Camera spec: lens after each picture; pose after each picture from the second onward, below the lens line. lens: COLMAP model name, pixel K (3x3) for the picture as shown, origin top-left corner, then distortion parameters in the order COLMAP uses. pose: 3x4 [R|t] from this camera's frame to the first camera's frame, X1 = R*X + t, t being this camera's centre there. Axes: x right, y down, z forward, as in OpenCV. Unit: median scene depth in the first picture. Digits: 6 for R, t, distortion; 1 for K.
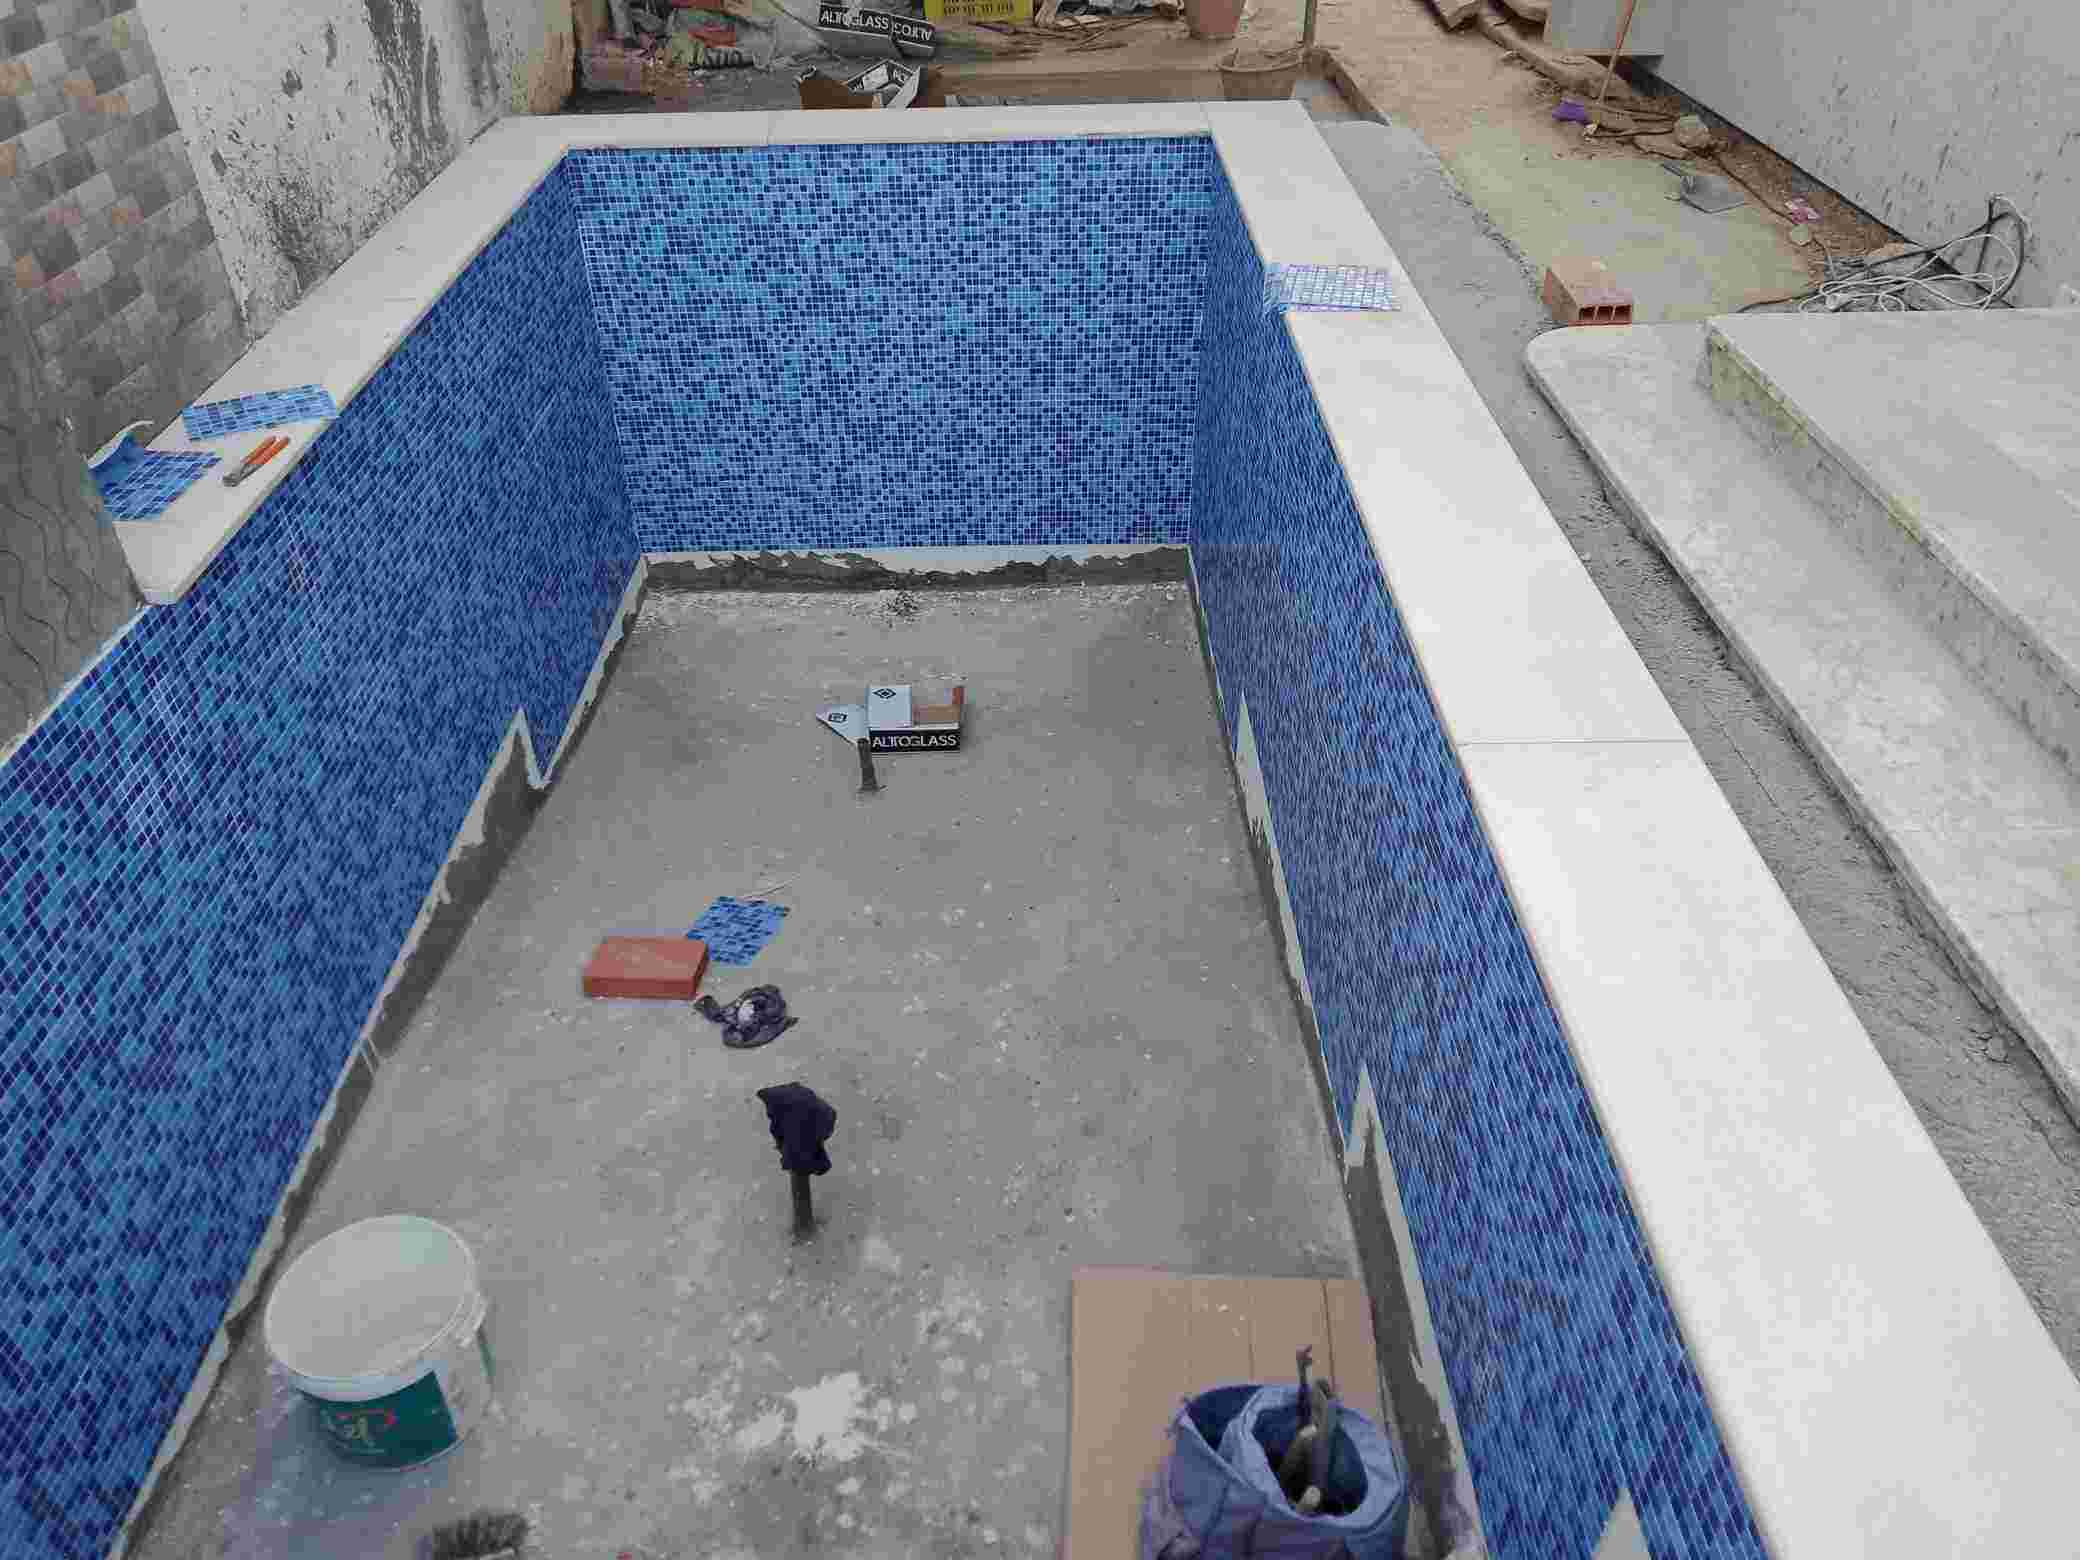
lens RADIAL K [[1678.2, 0, 1029.0], [0, 1678.2, 786.2], [0, 0, 1]] dist [0.178380, -0.271731]
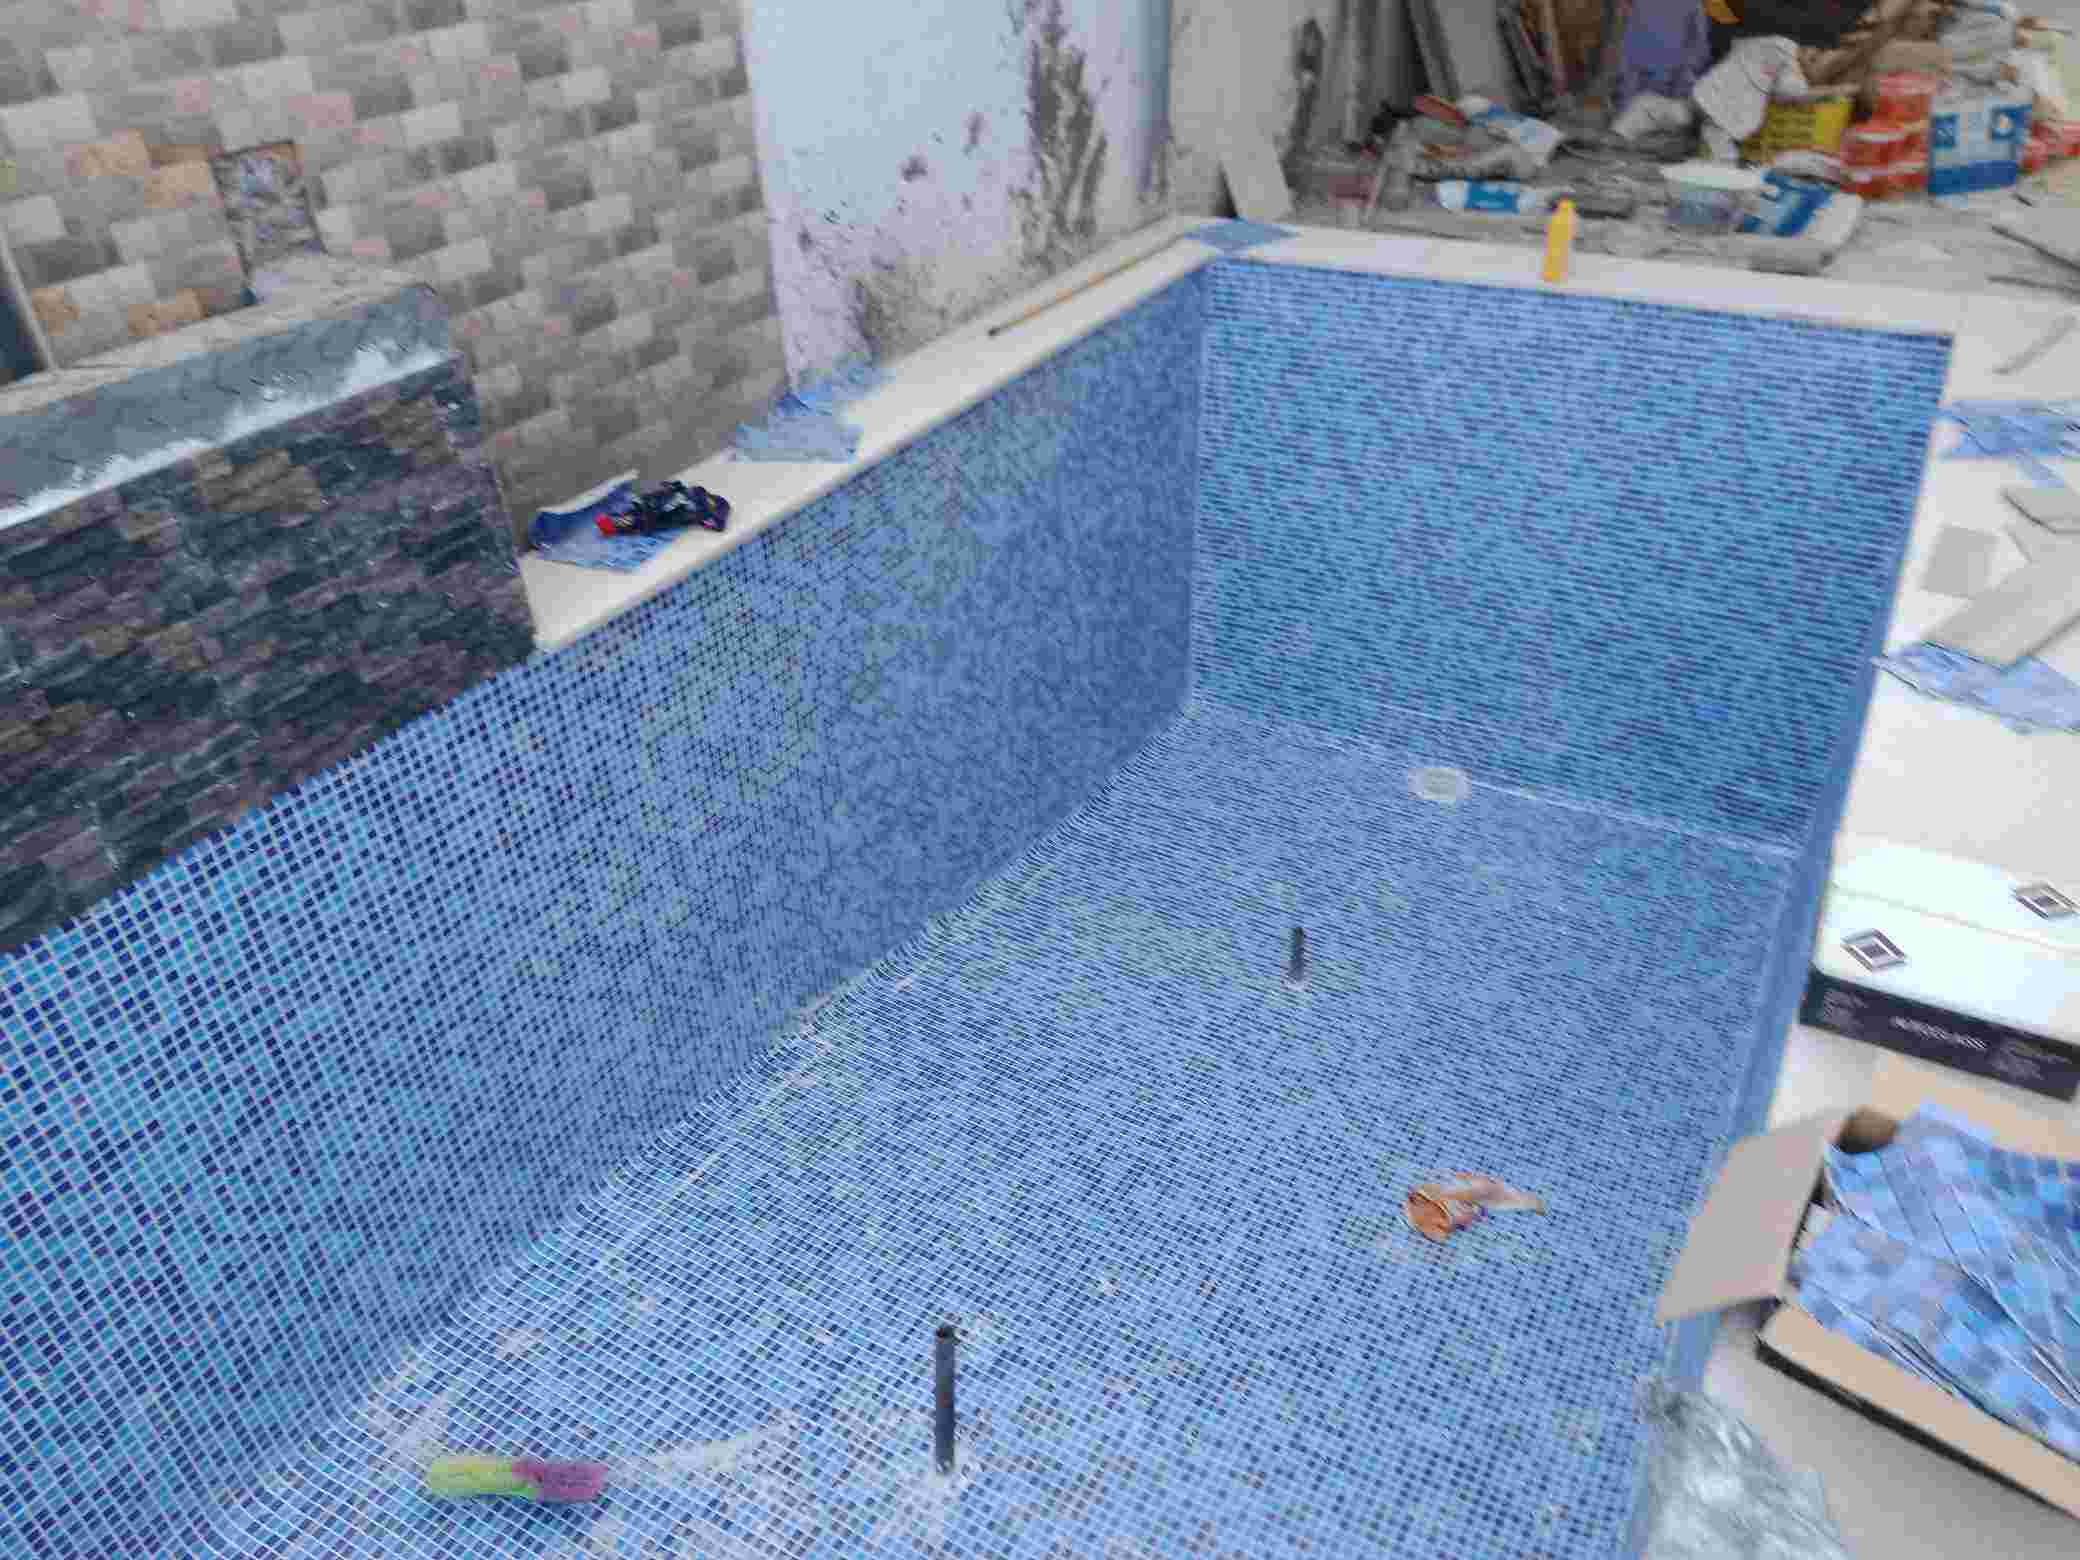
lens RADIAL K [[1678.2, 0, 1029.0], [0, 1678.2, 786.2], [0, 0, 1]] dist [0.178380, -0.271731]
pose [[0.860228, 0.273726, -0.430212, 0.152807], [-0.283247, 0.958073, 0.043218, -0.102869], [0.424004, 0.084679, 0.901693, 0.120860]]
